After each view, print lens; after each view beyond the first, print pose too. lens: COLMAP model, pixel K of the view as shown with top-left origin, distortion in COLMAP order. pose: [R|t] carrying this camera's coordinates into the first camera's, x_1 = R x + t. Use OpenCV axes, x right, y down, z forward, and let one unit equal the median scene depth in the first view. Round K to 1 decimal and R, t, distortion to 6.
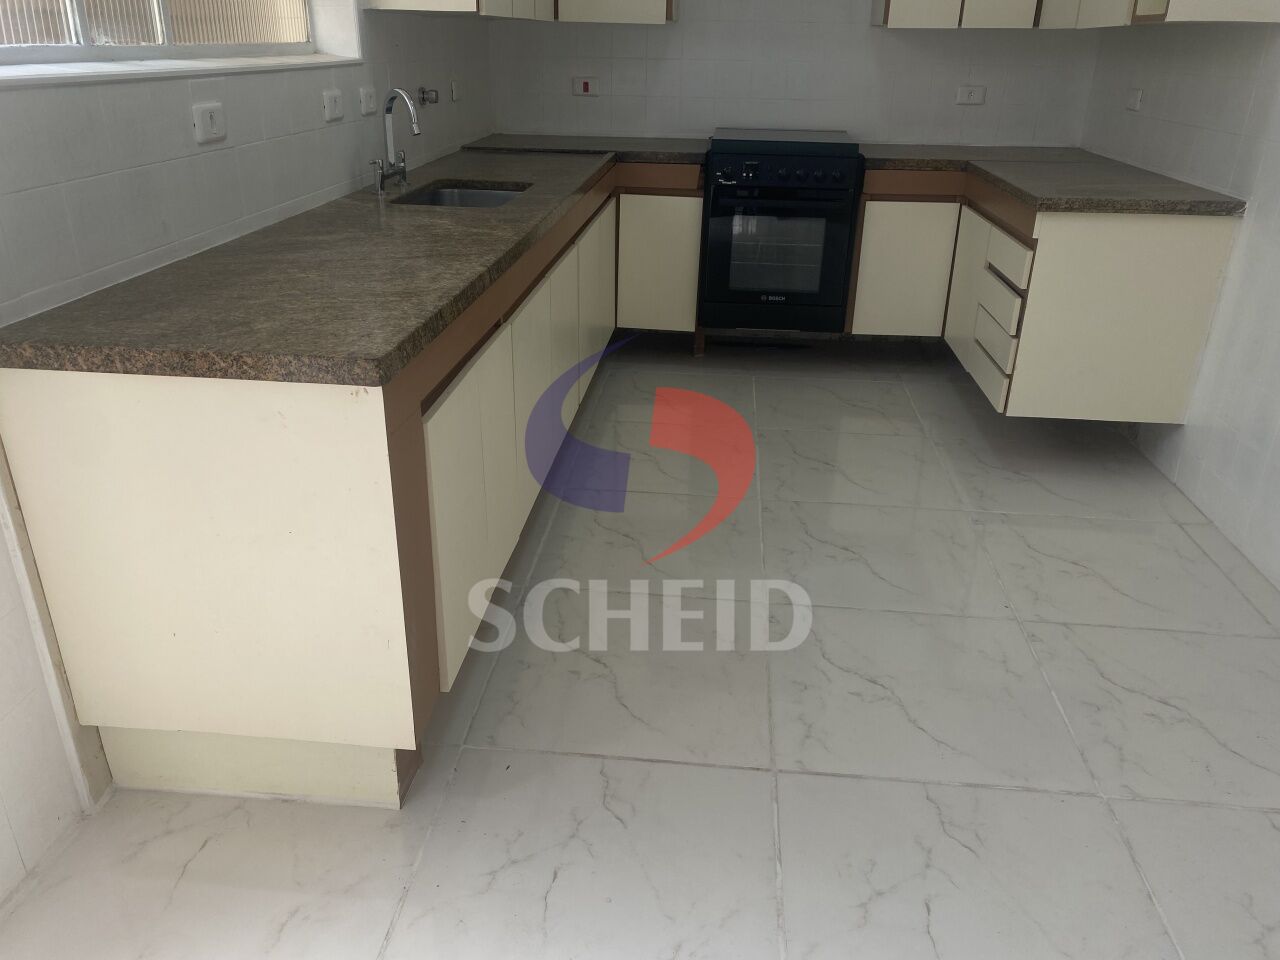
lens RADIAL K [[977.2, 0, 623.2], [0, 977.2, 482.9], [0, 0, 1]] dist [0.019928, -0.010607]
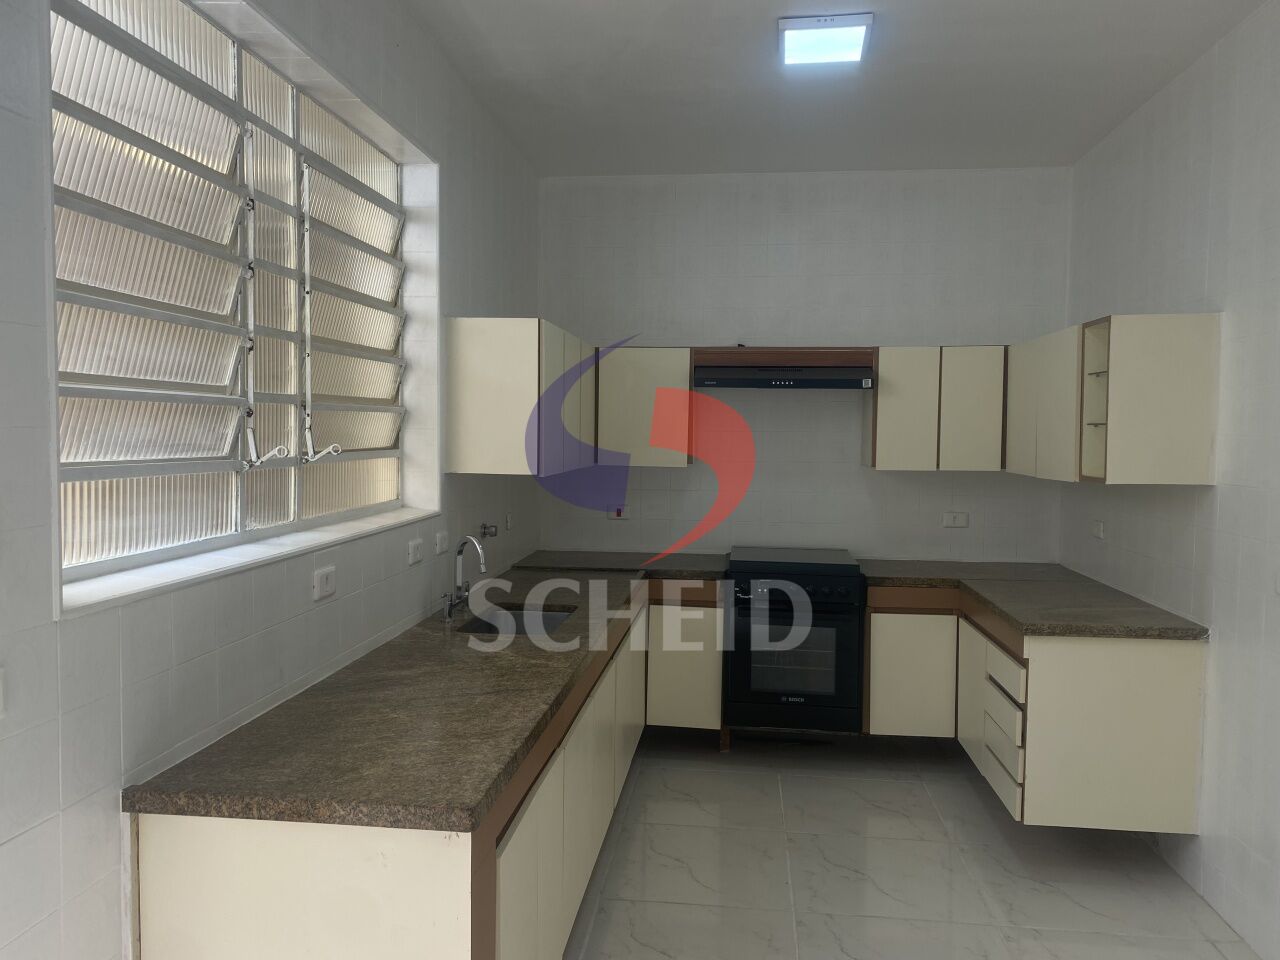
lens RADIAL K [[977.2, 0, 623.2], [0, 977.2, 482.9], [0, 0, 1]] dist [0.019928, -0.010607]
pose [[0.999855, -0.001334, -0.016979, -0.021017], [-0.004881, 0.932662, -0.360718, -0.032744], [0.016317, 0.360748, 0.932521, -0.131545]]
